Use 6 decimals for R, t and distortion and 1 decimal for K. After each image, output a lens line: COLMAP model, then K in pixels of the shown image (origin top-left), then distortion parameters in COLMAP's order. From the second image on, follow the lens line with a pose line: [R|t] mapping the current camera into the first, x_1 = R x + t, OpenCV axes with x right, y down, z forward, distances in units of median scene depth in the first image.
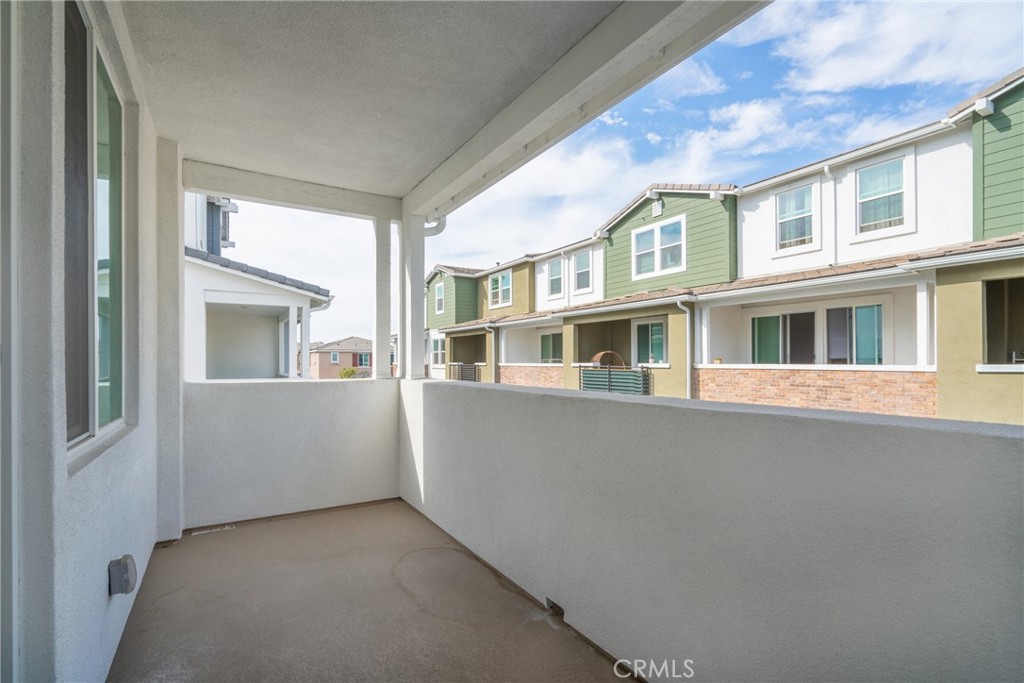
lens RADIAL K [[499.4, 0, 488.8], [0, 499.4, 363.2], [0, 0, 1]] dist [0.004087, 0.000256]
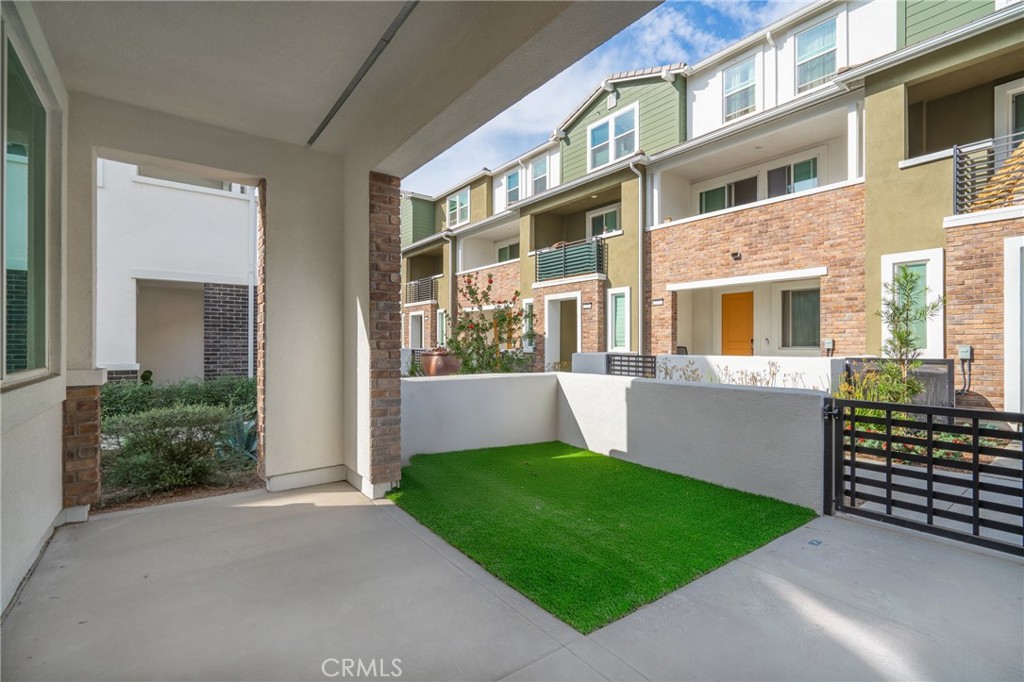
lens RADIAL K [[499.4, 0, 496.9], [0, 499.4, 341.1], [0, 0, 1]] dist [0.004087, 0.000256]
pose [[0.995223, 0.005576, 0.097464, 0.008305], [-0.005395, 0.999983, -0.002123, 0.219644], [-0.097474, 0.001587, 0.995237, 0.010523]]
